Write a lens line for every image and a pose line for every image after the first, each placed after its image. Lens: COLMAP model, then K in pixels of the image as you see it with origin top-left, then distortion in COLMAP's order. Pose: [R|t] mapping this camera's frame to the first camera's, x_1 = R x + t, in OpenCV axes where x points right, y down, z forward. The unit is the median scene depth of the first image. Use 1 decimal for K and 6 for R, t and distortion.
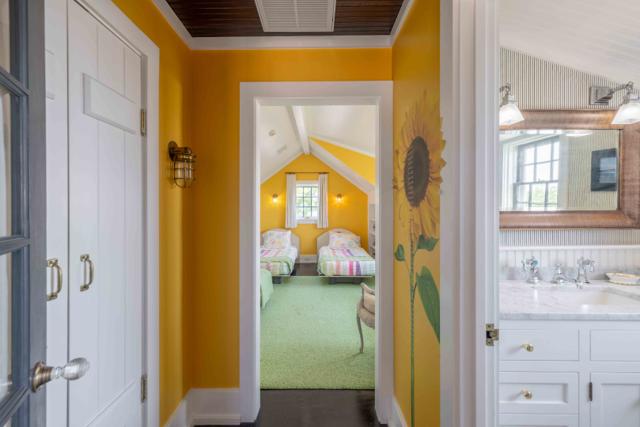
lens RADIAL K [[267.8, 0, 320.4], [0, 267.8, 213.6], [0, 0, 1]] dist [-0.003798, 0.000257]
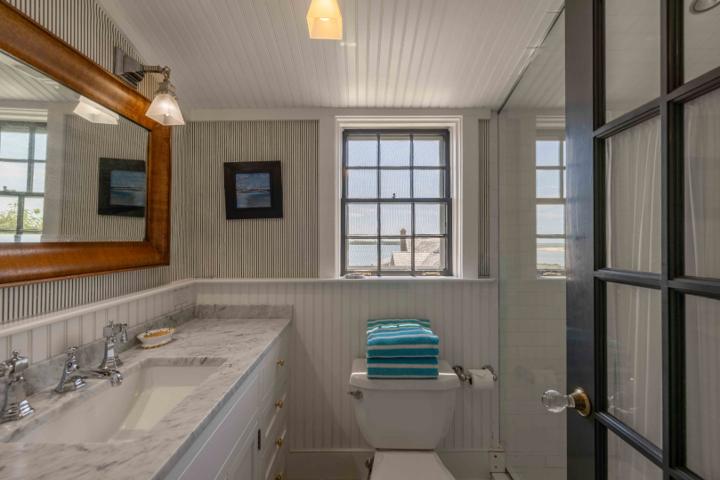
lens RADIAL K [[301.3, 0, 362.2], [0, 301.3, 242.0], [0, 0, 1]] dist [-0.003798, 0.000257]
pose [[-0.006245, 0.006945, 0.999956, 0.302877], [0.006172, 0.999957, -0.006907, -0.002839], [-0.999961, 0.006128, -0.006288, 0.425084]]
